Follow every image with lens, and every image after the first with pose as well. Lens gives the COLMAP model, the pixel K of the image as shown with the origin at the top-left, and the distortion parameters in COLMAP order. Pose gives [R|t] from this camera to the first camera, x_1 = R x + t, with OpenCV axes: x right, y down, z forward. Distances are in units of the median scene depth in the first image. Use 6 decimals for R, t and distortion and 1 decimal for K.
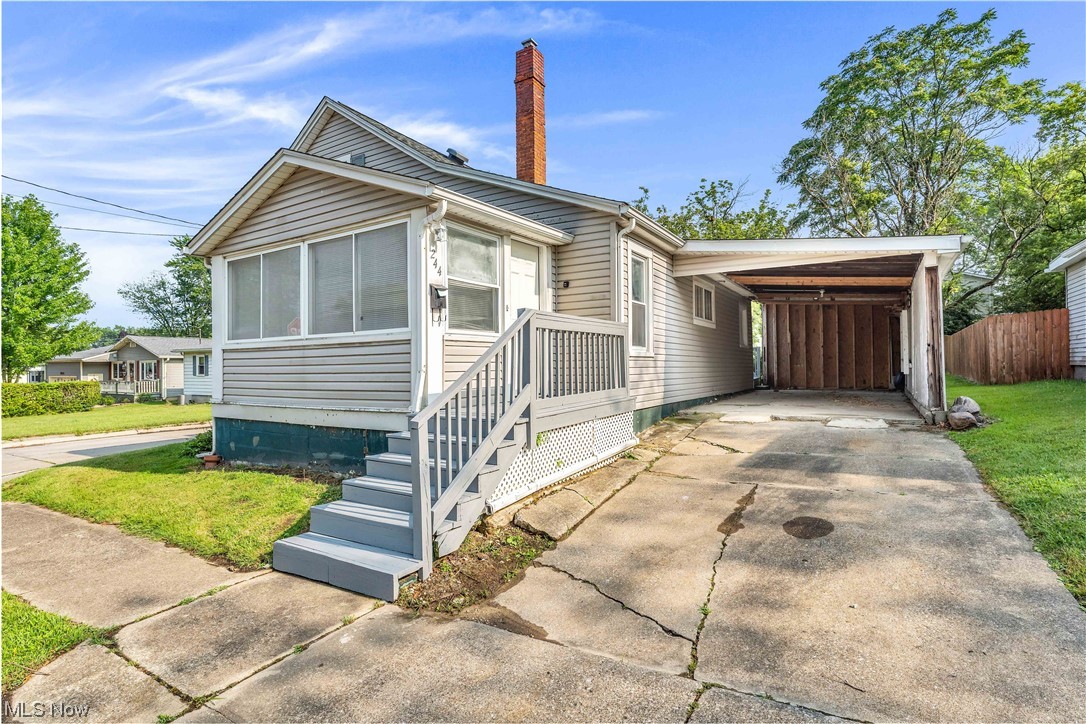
lens RADIAL K [[539.3, 0, 539.8], [0, 539.3, 358.9], [0, 0, 1]] dist [-0.004066, -0.000577]
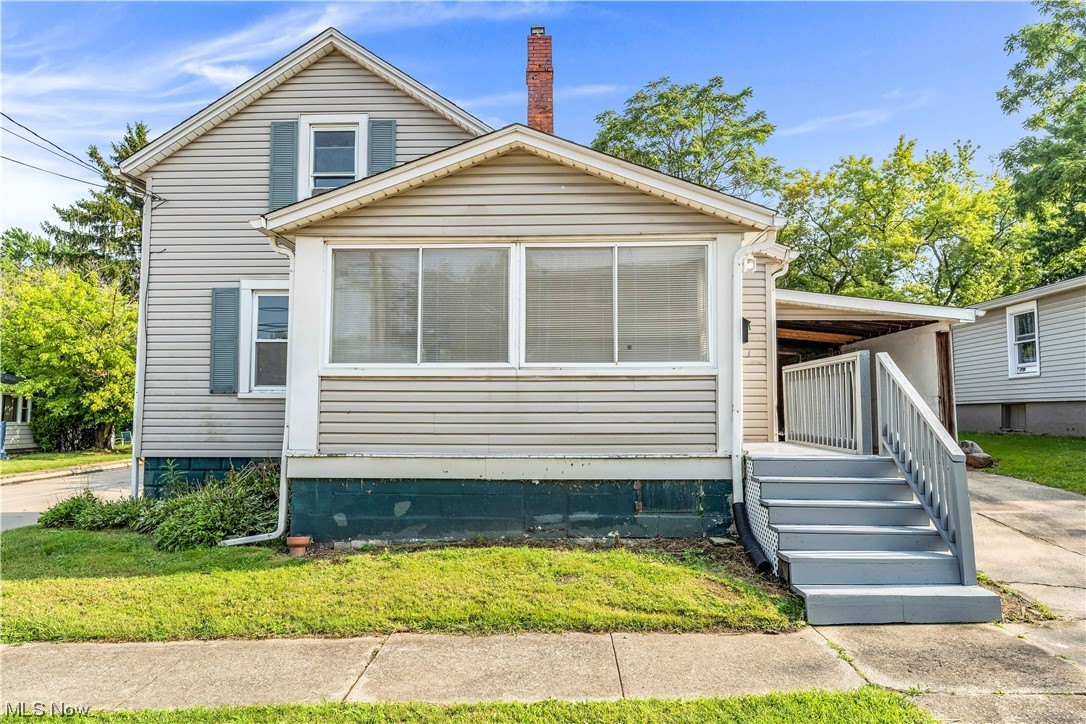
lens RADIAL K [[703.8, 0, 544.0], [0, 703.8, 363.1], [0, 0, 1]] dist [0.004734, 0.001089]
pose [[0.861065, 0.051793, 0.505851, -0.912884], [-0.018618, 0.997343, -0.070423, 0.026573], [-0.508155, 0.051221, 0.859741, 0.113647]]
